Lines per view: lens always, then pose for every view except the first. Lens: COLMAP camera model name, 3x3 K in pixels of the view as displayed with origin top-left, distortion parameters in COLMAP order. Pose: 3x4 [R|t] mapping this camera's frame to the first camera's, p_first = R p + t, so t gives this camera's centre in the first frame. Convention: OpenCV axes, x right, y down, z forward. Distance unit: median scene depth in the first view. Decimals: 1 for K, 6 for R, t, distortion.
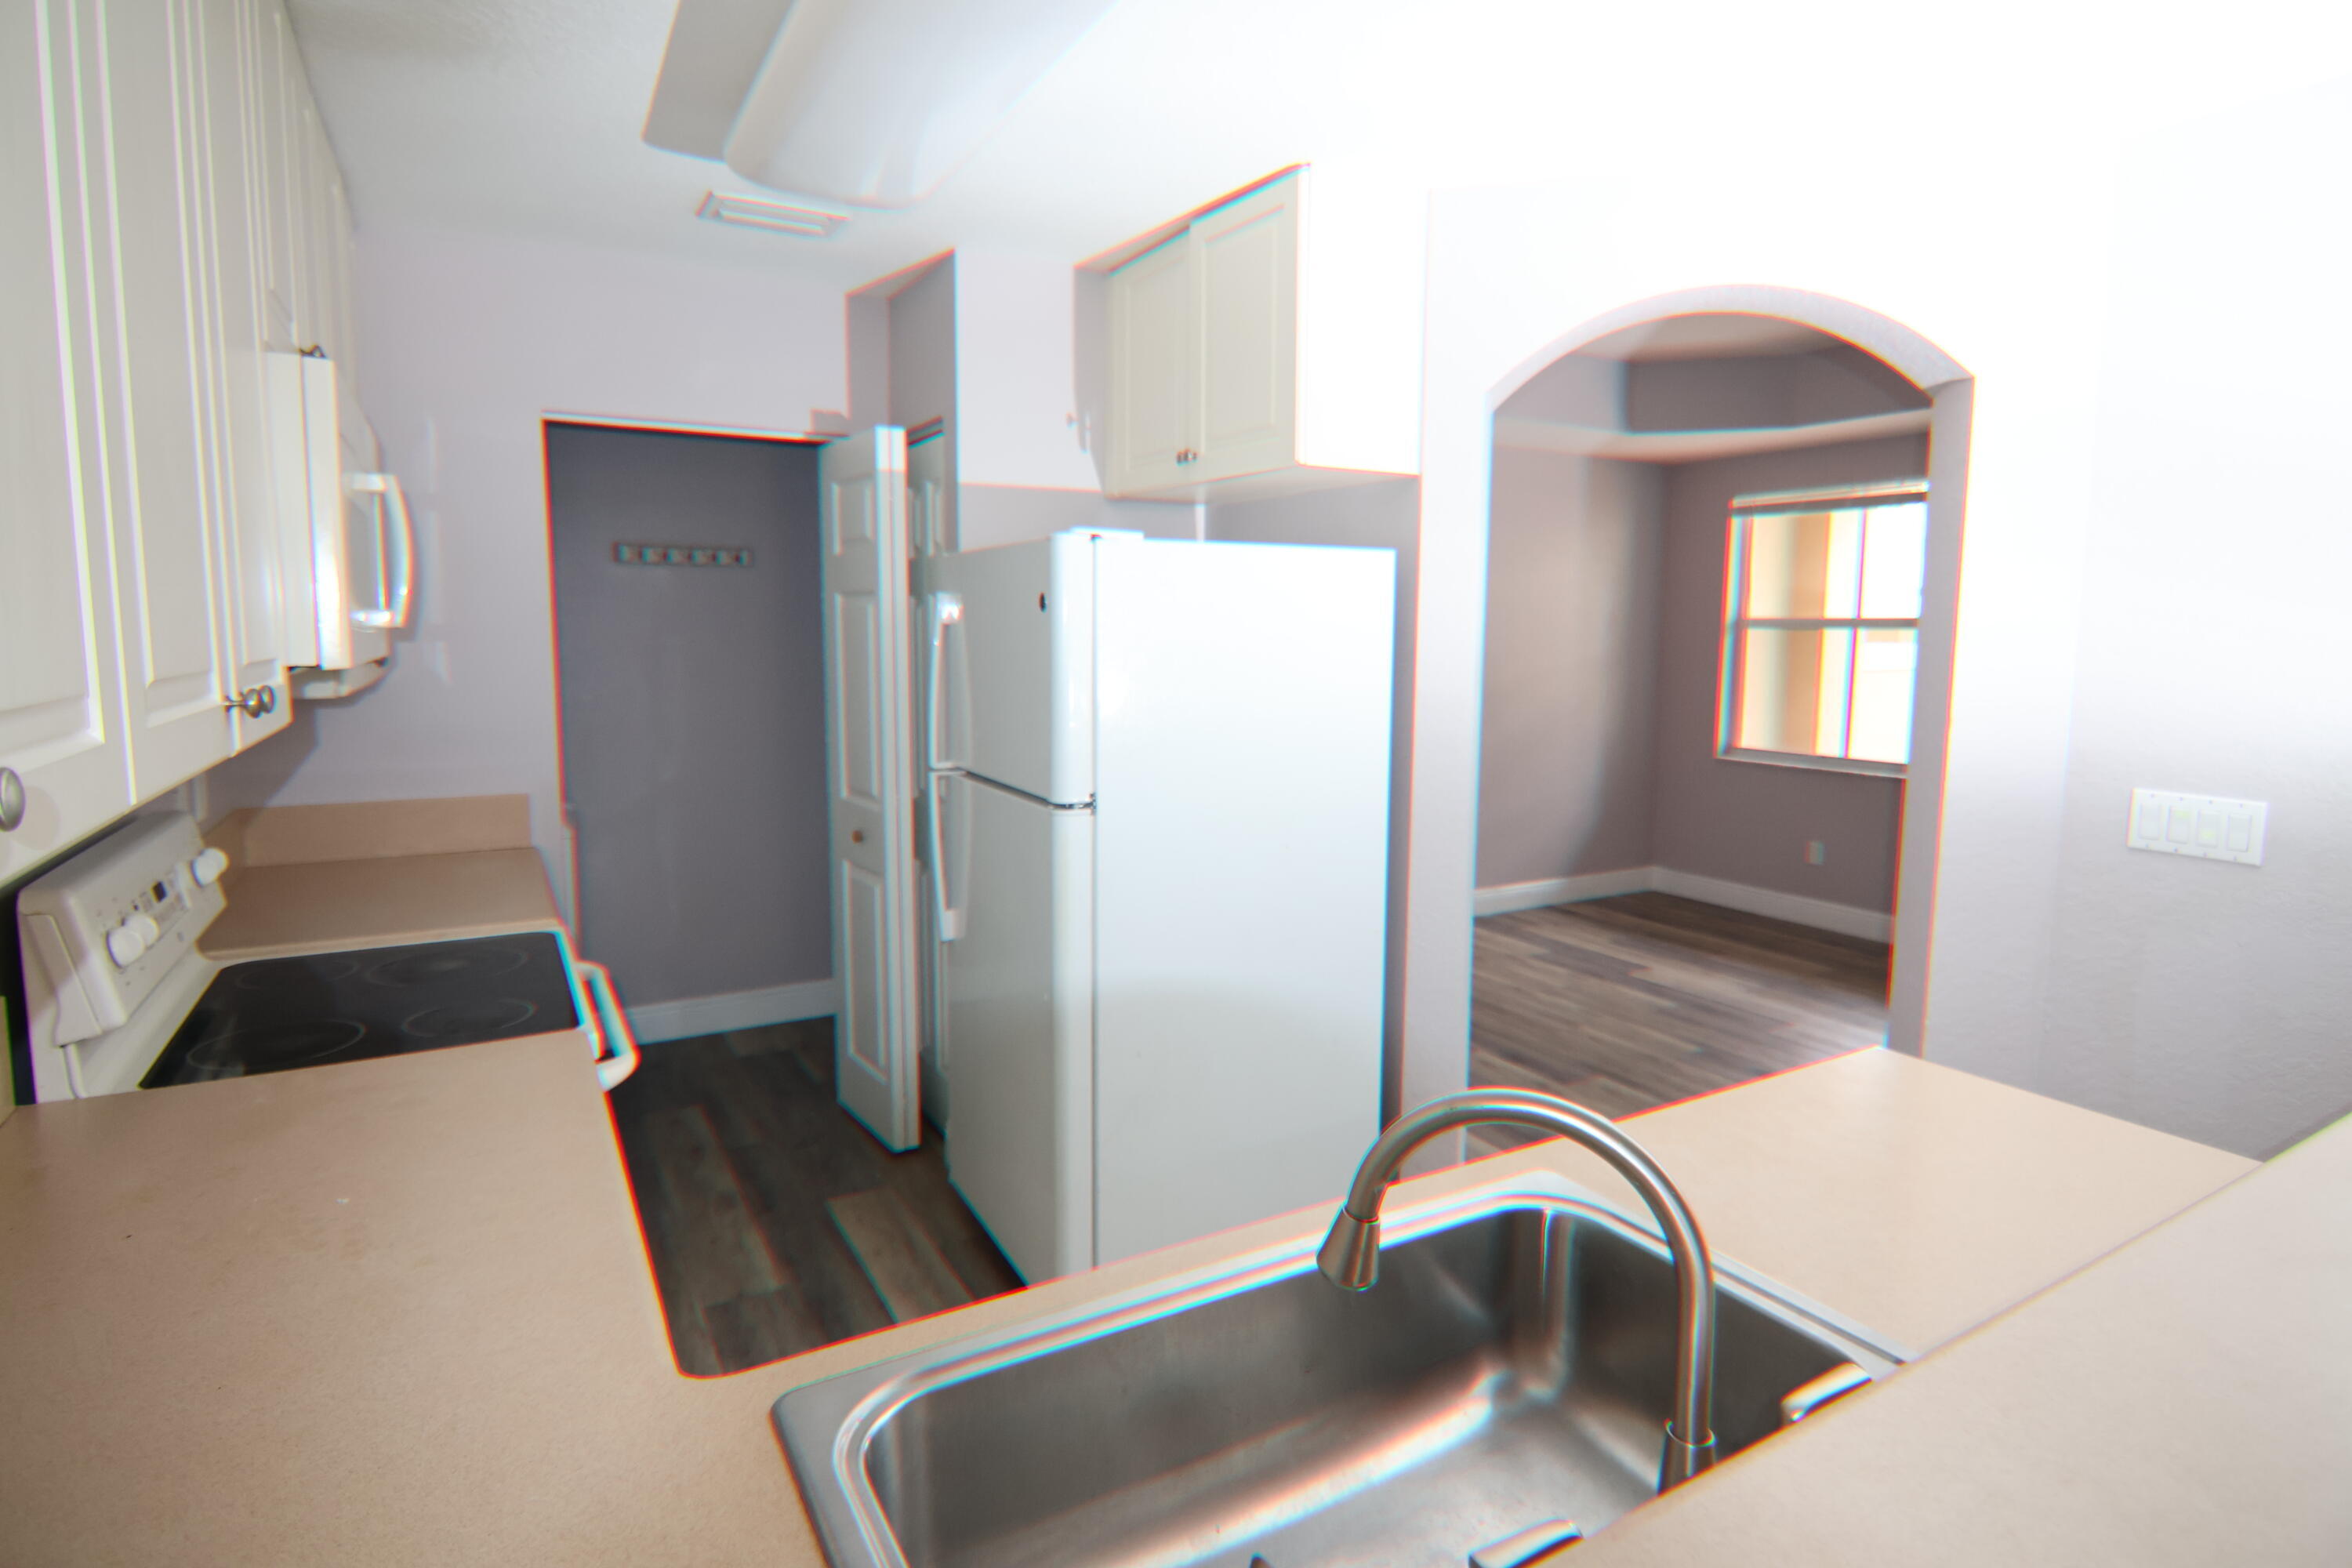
lens RADIAL K [[1204.9, 0, 1179.6], [0, 1204.9, 762.7], [0, 0, 1]] dist [-0.000847, -0.010369]
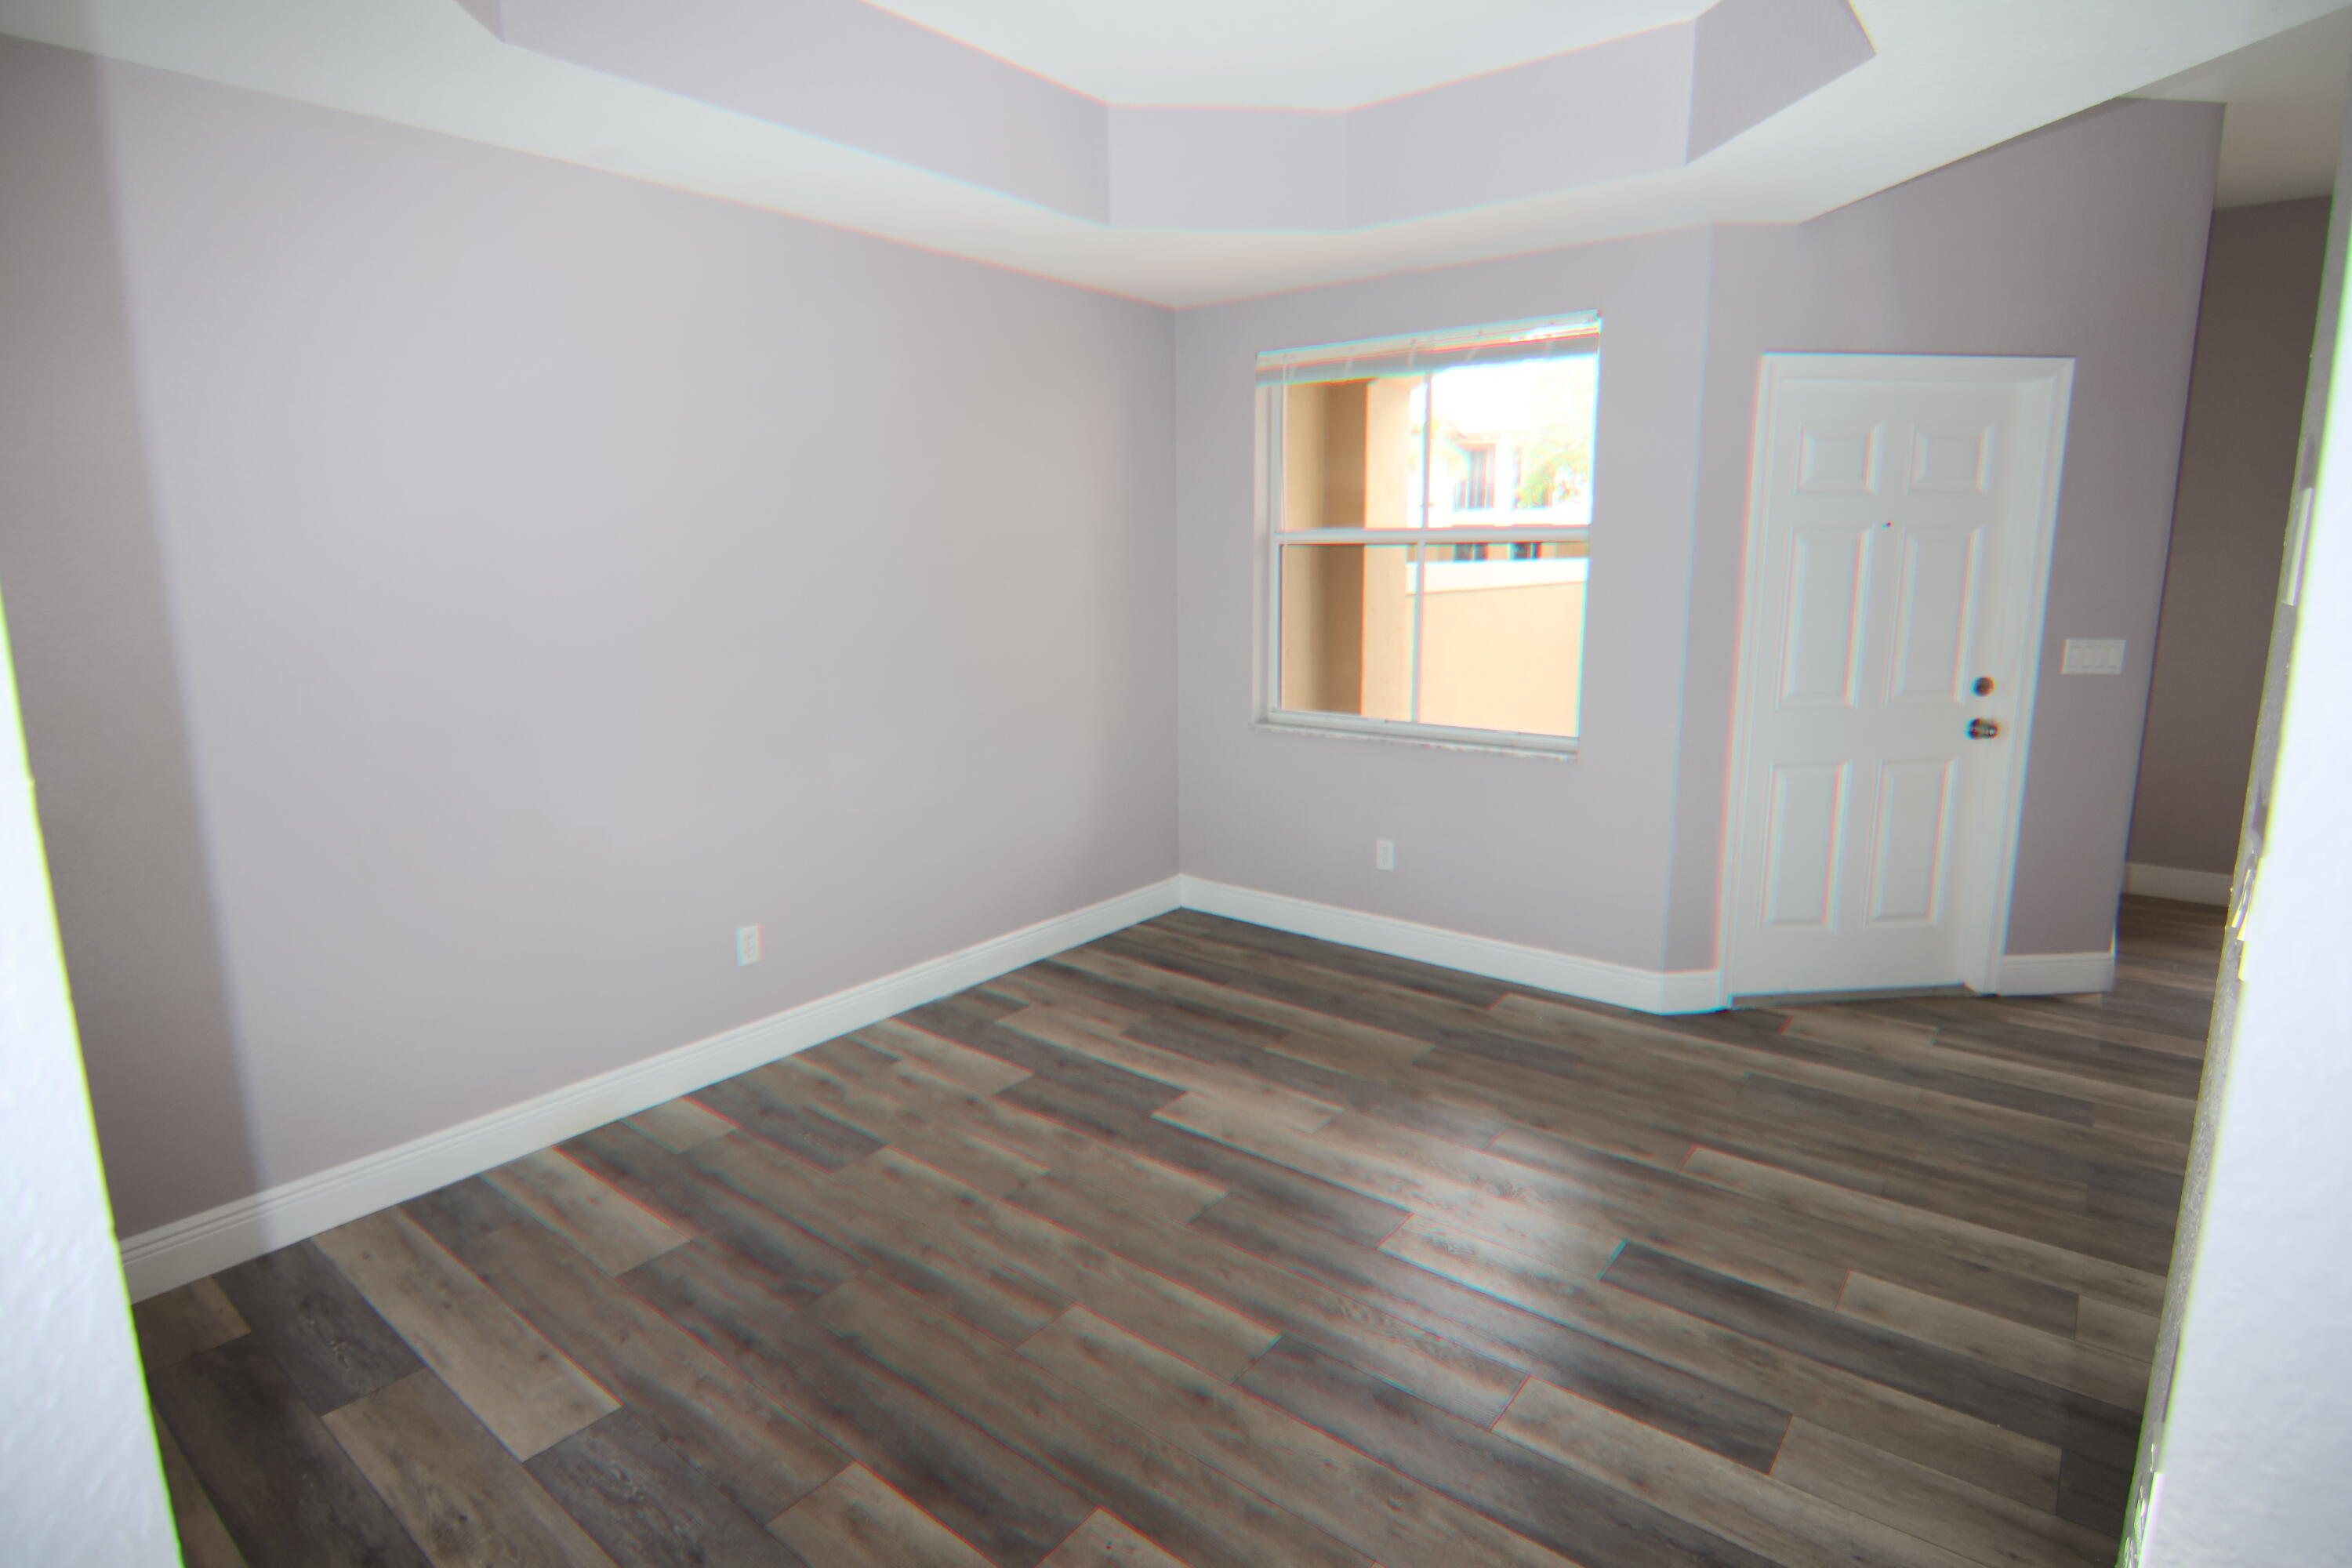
lens RADIAL K [[1189.8, 0, 1181.0], [0, 1189.8, 767.1], [0, 0, 1]] dist [0.000957, -0.012345]
pose [[0.927003, -0.079001, 0.366638, 0.187415], [0.052806, 0.995318, 0.080950, -0.052124], [-0.371317, -0.055680, 0.926835, 0.463664]]
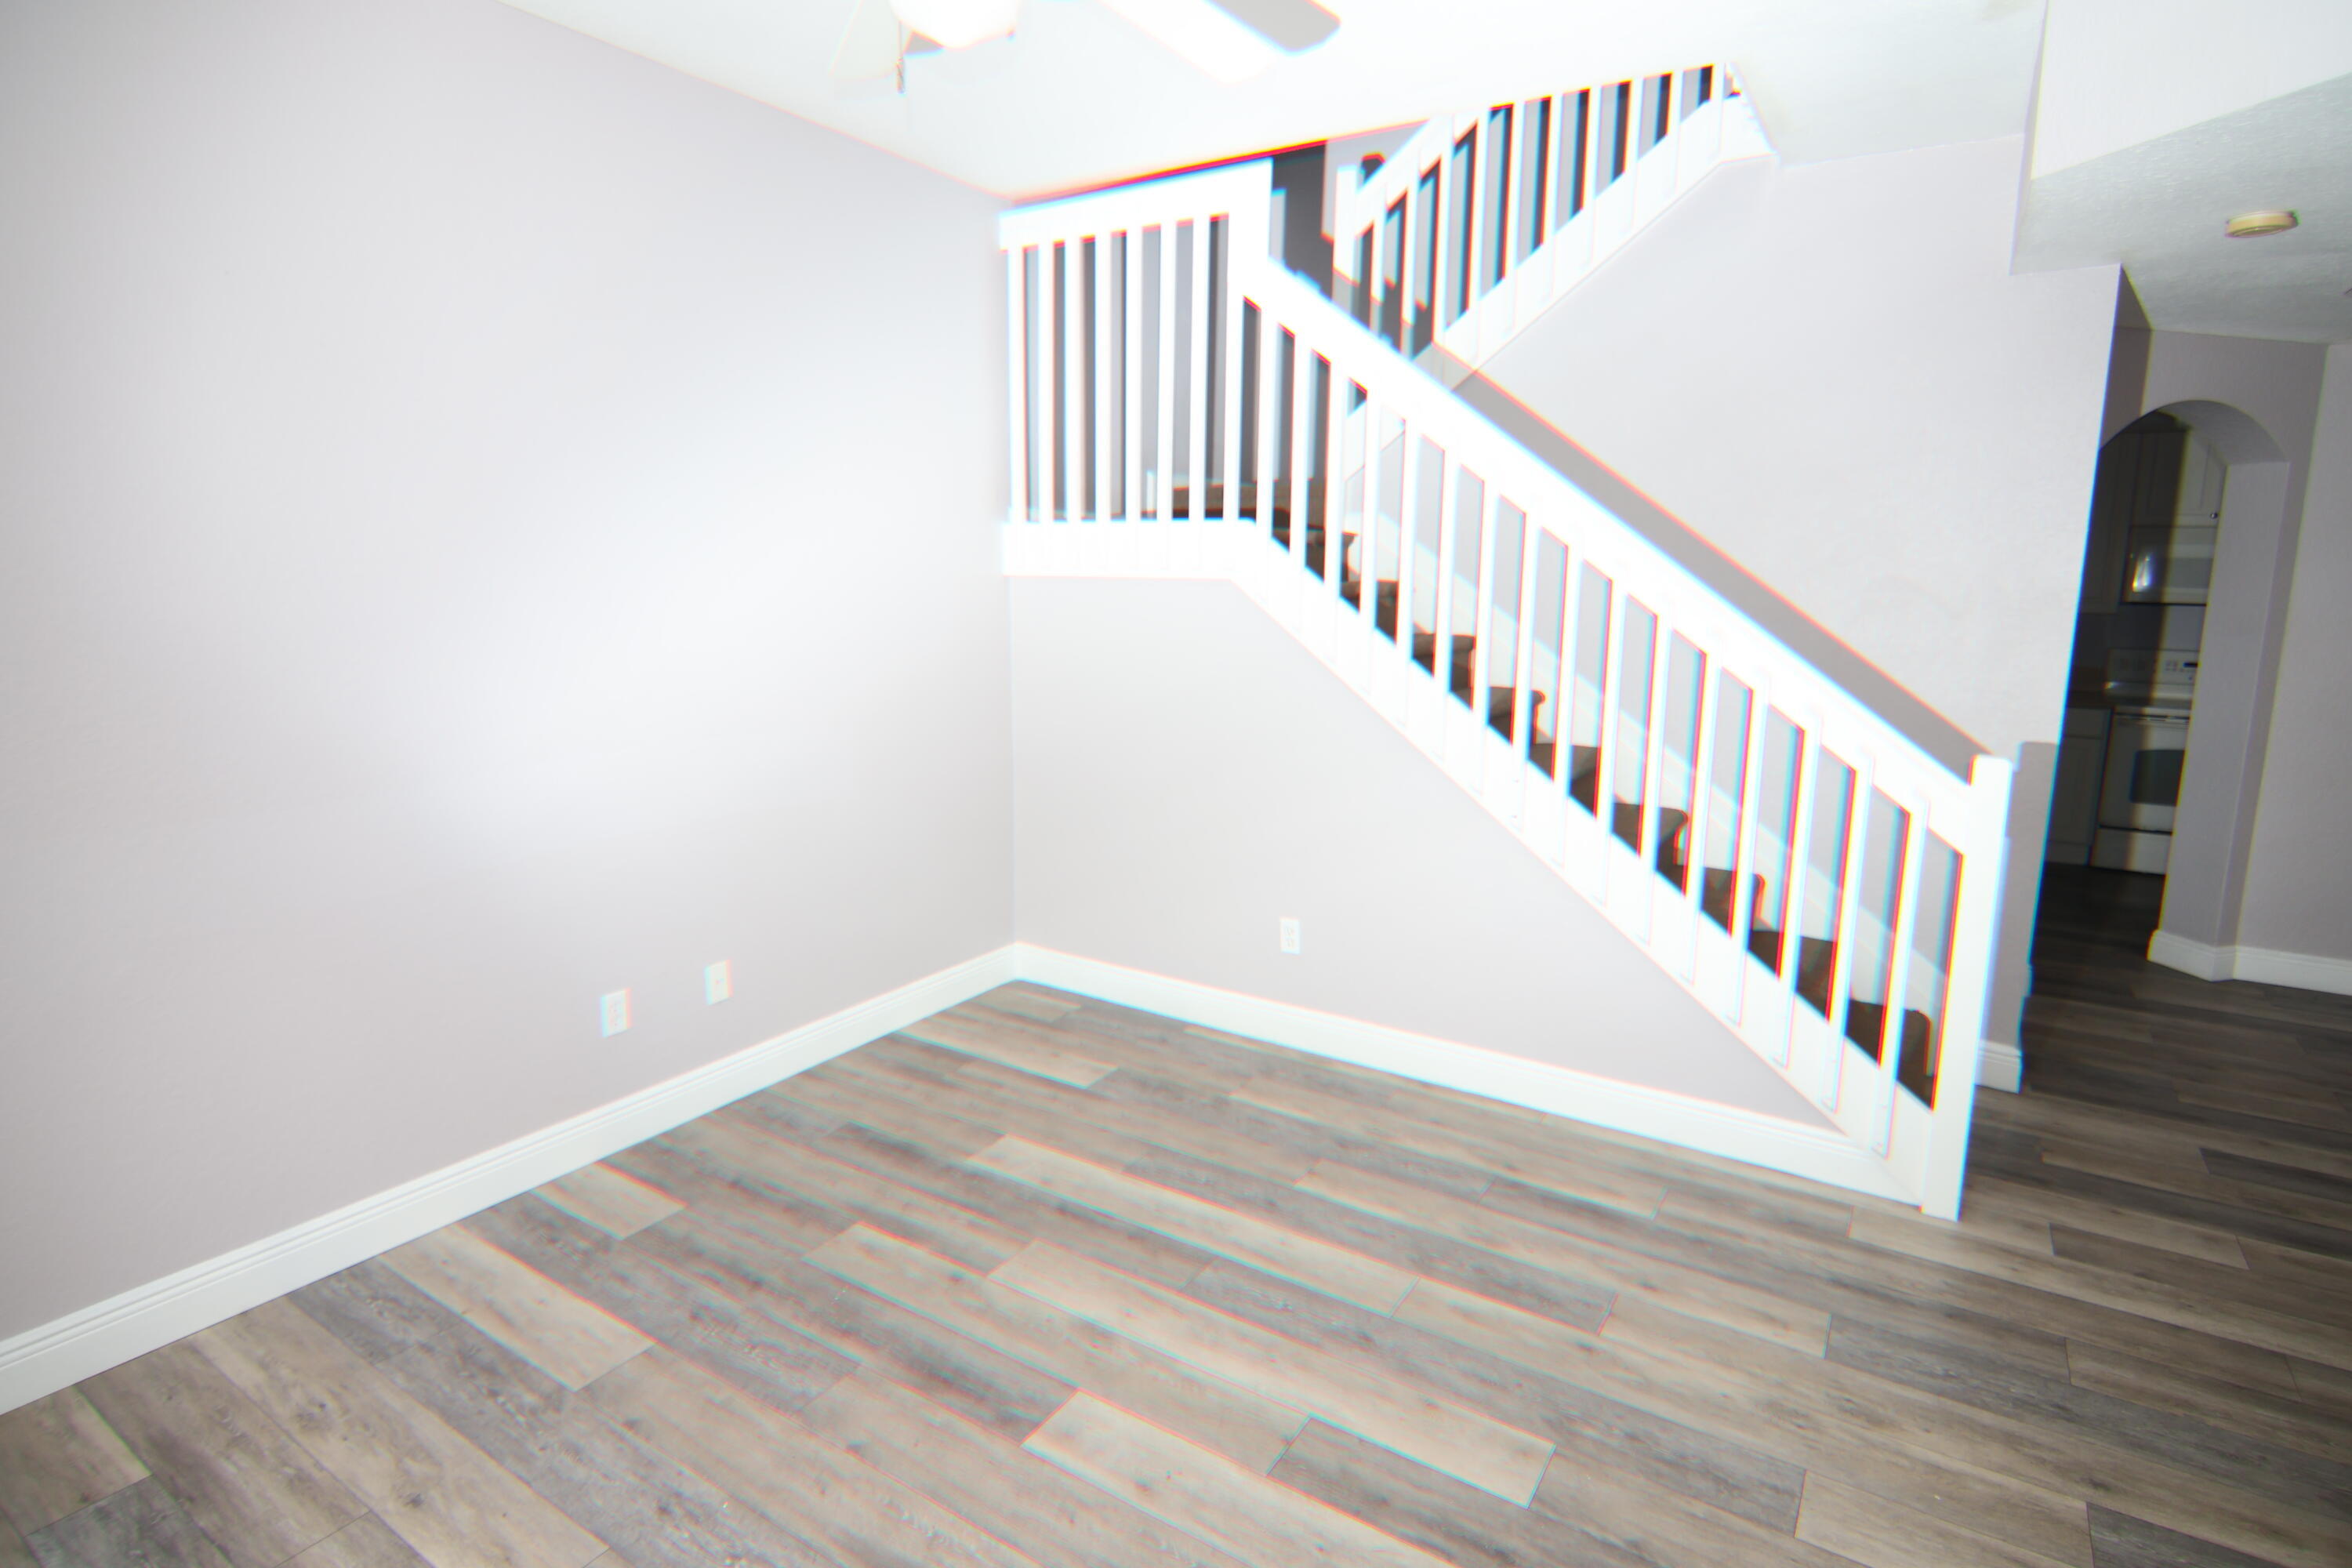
lens RADIAL K [[1189.8, 0, 1181.0], [0, 1189.8, 767.1], [0, 0, 1]] dist [0.000957, -0.012345]
pose [[-0.886025, 0.062097, -0.459459, 1.284033], [-0.067702, 0.963039, 0.260714, -0.118944], [0.458667, 0.262106, -0.849073, 0.981918]]
